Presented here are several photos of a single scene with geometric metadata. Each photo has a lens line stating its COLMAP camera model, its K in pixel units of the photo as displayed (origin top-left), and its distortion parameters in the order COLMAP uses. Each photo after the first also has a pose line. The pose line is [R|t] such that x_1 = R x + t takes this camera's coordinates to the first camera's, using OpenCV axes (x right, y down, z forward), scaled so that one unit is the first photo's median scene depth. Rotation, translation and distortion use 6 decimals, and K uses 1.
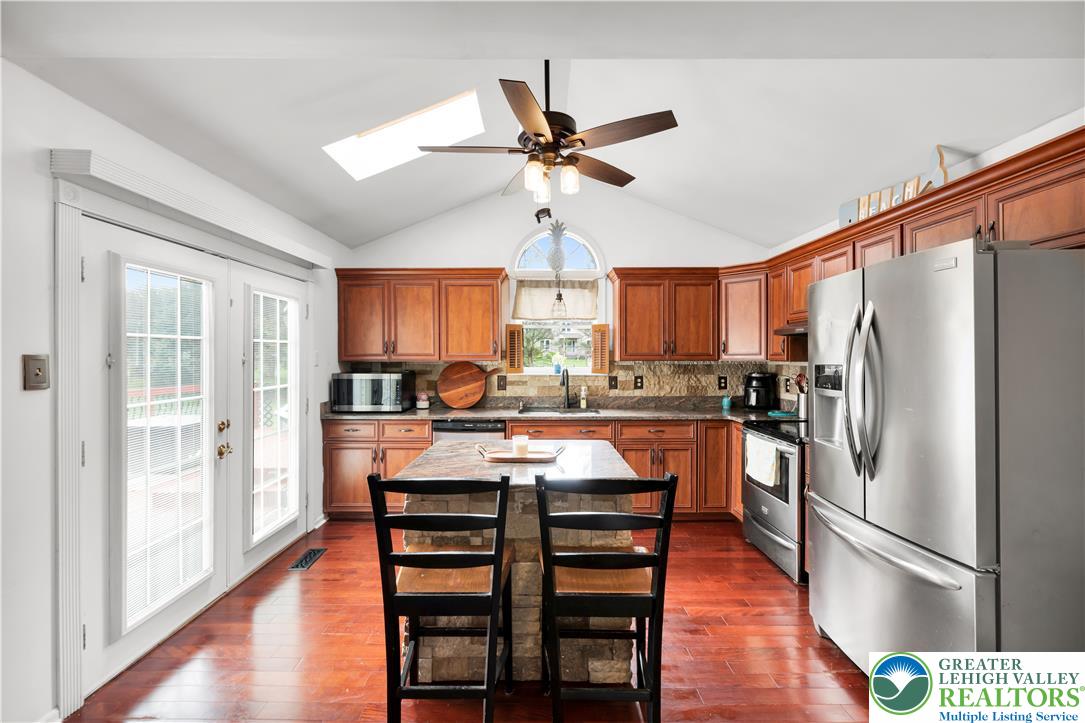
lens RADIAL K [[470.2, 0, 540.4], [0, 470.2, 357.4], [0, 0, 1]] dist [0.000429, -0.000086]
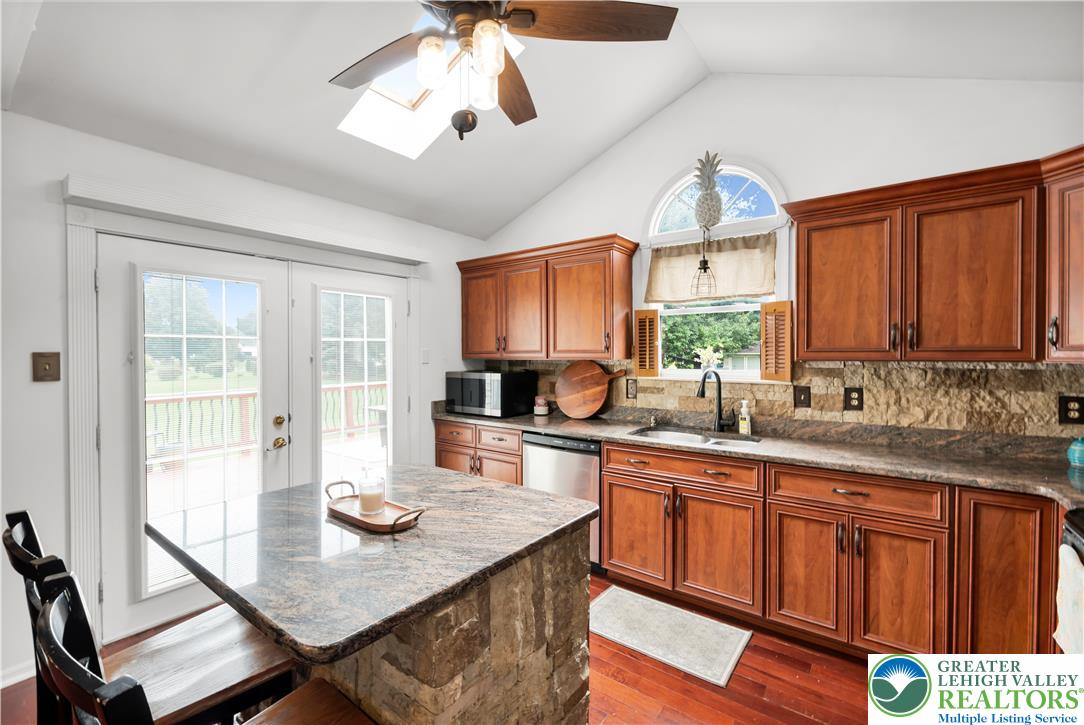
lens RADIAL K [[465.6, 0, 534.7], [0, 465.6, 358.6], [0, 0, 1]] dist [-0.000709, -0.000331]
pose [[0.790650, 0.005281, -0.612245, 0.265181], [-0.000578, 0.999969, 0.007880, -0.000147], [0.612267, -0.005877, 0.790629, 0.334347]]
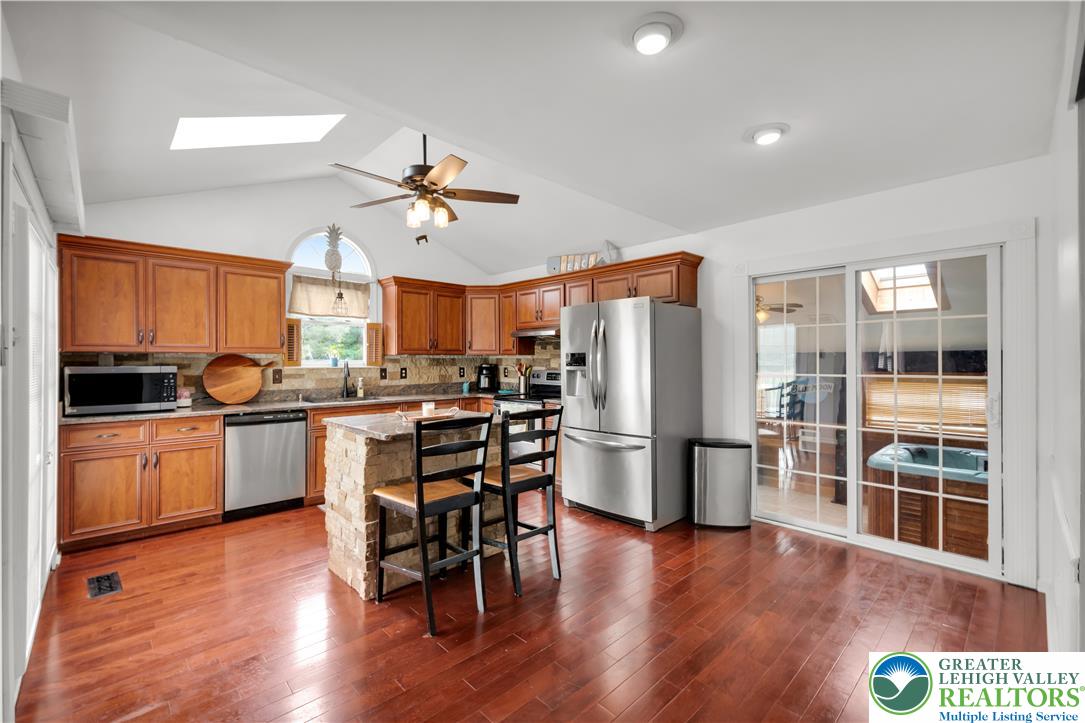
lens RADIAL K [[464.1, 0, 542.5], [0, 464.1, 361.5], [0, 0, 1]] dist [0.001509, -0.000209]
pose [[0.718775, -0.002647, 0.695237, -0.383126], [0.002187, 0.999996, 0.001545, 0.023726], [-0.695239, 0.000410, 0.718778, -0.104245]]
